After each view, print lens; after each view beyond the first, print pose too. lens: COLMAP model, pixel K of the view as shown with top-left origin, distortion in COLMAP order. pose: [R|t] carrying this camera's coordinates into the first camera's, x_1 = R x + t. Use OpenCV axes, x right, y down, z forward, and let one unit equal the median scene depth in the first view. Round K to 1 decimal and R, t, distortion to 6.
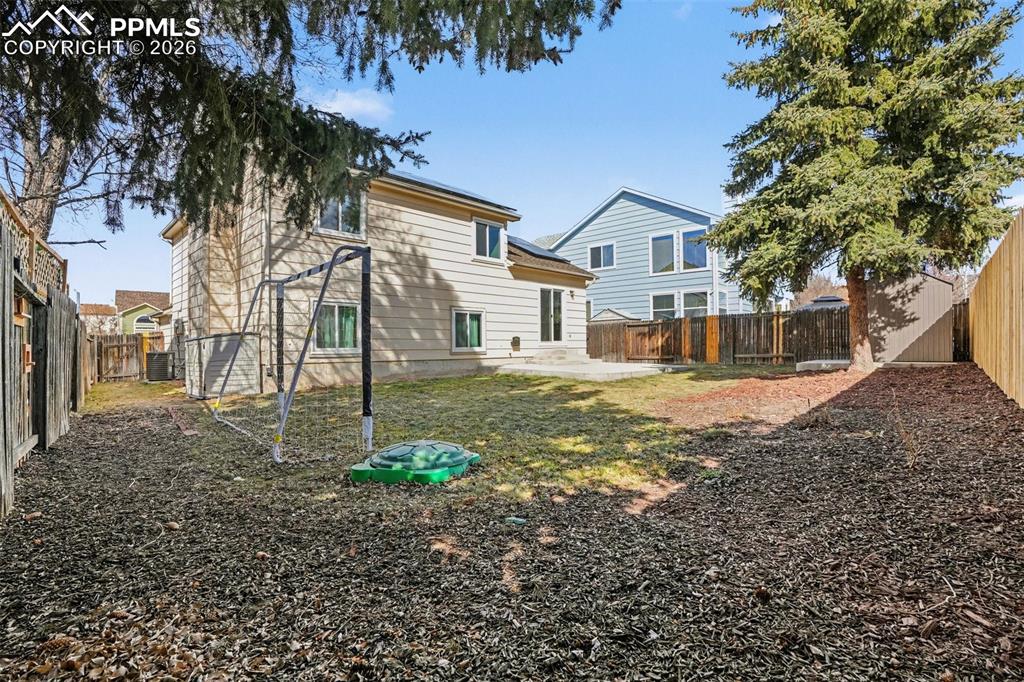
lens RADIAL K [[494.0, 0, 514.0], [0, 494.0, 352.2], [0, 0, 1]] dist [-0.057196, 0.000311]
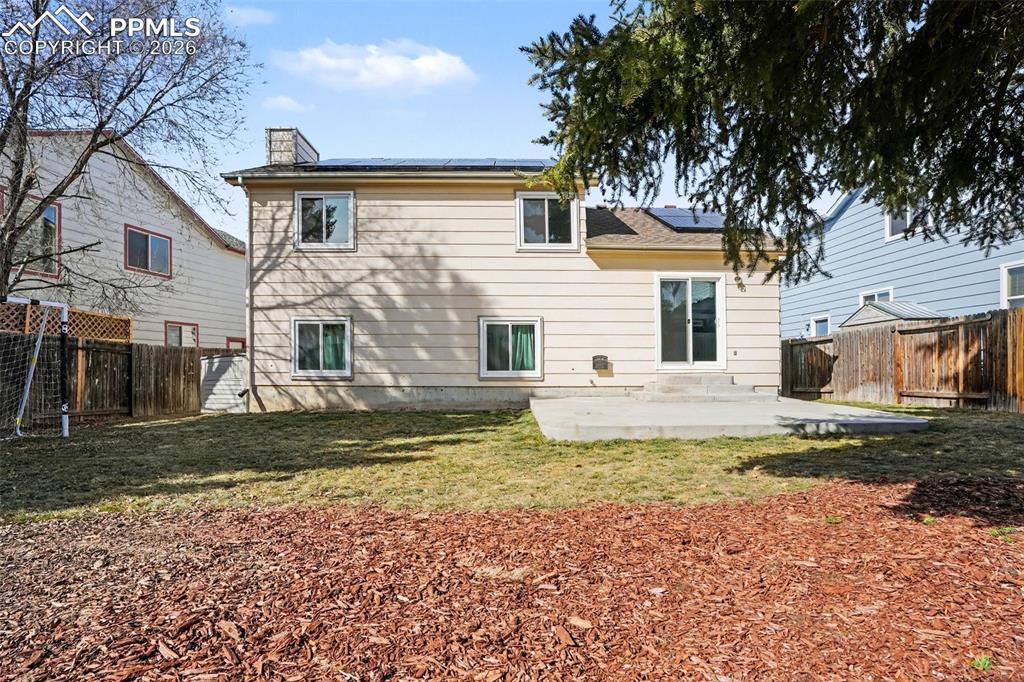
lens RADIAL K [[494.0, 0, 514.0], [0, 494.0, 352.2], [0, 0, 1]] dist [-0.057196, 0.000311]
pose [[0.694306, -0.010946, -0.719596, 0.492977], [-0.013975, 0.999491, -0.028688, -0.018016], [0.719544, 0.029975, 0.693800, 0.558150]]
